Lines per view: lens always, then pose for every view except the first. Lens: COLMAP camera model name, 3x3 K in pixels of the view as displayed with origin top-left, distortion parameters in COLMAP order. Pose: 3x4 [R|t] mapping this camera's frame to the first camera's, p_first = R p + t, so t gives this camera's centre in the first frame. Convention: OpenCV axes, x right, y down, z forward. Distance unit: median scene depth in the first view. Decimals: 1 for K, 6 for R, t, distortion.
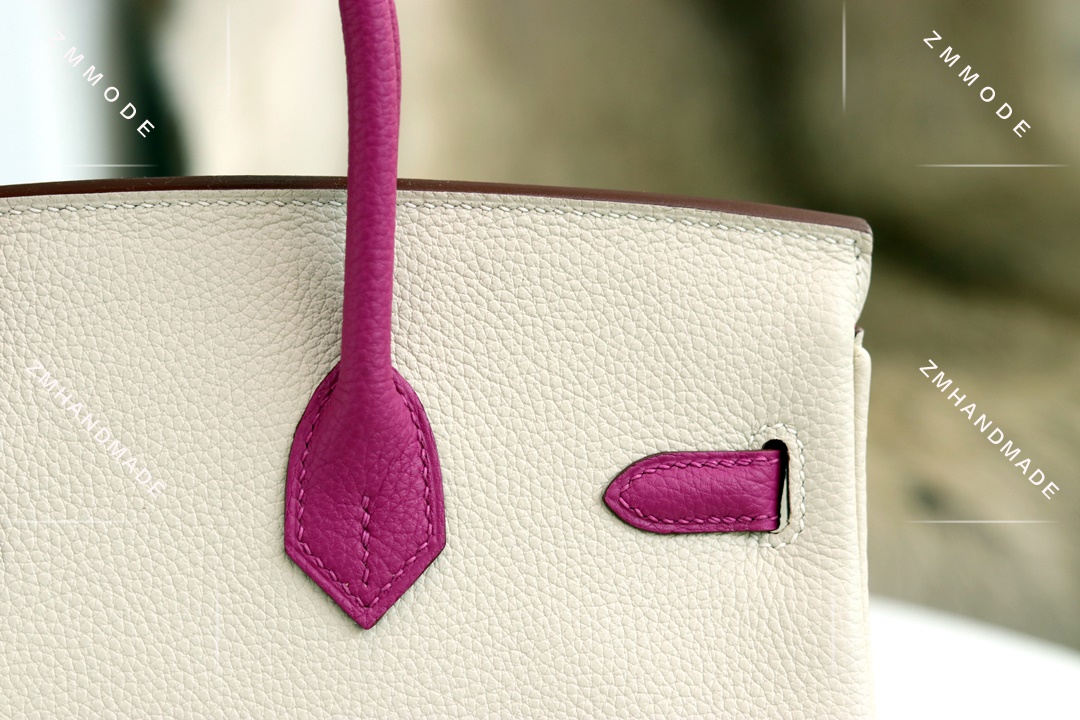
lens RADIAL K [[2481.1, 0, 537.9], [0, 2481.1, 361.2], [0, 0, 1]] dist [-0.207930, 0.000000]
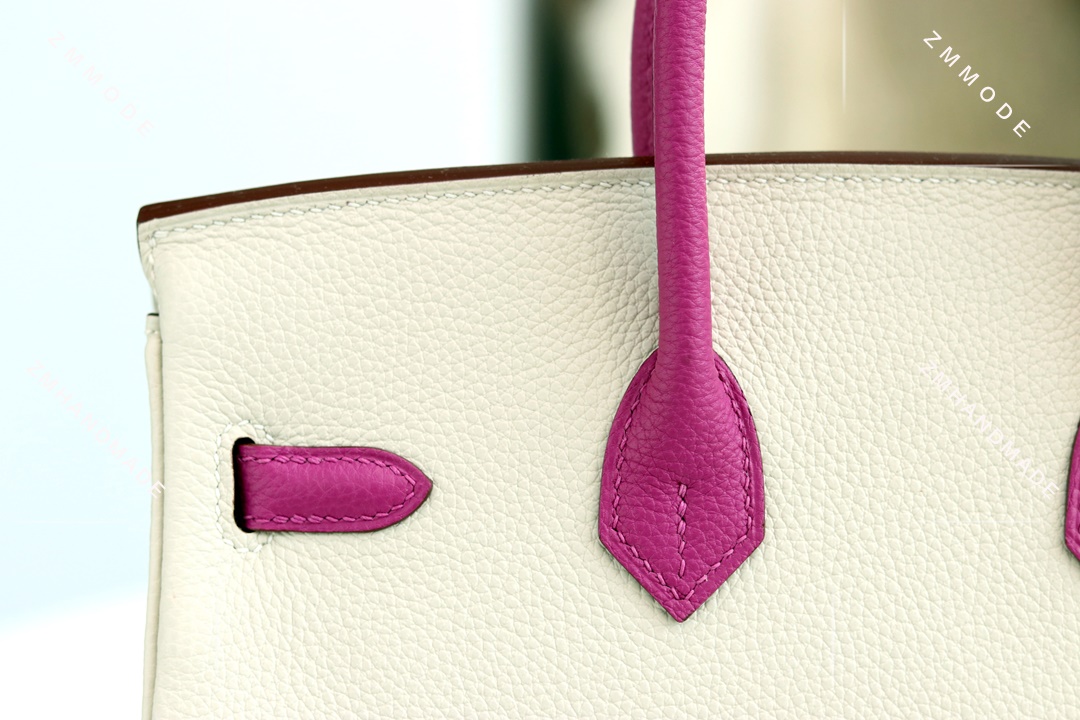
lens RADIAL K [[2481.1, 0, 539.6], [0, 2481.1, 356.5], [0, 0, 1]] dist [-0.207930, 0.000000]
pose [[0.992696, 0.055735, -0.106993, -0.207609], [-0.055476, 0.998445, 0.005404, 0.009672], [0.107128, 0.000571, 0.994245, 0.016373]]
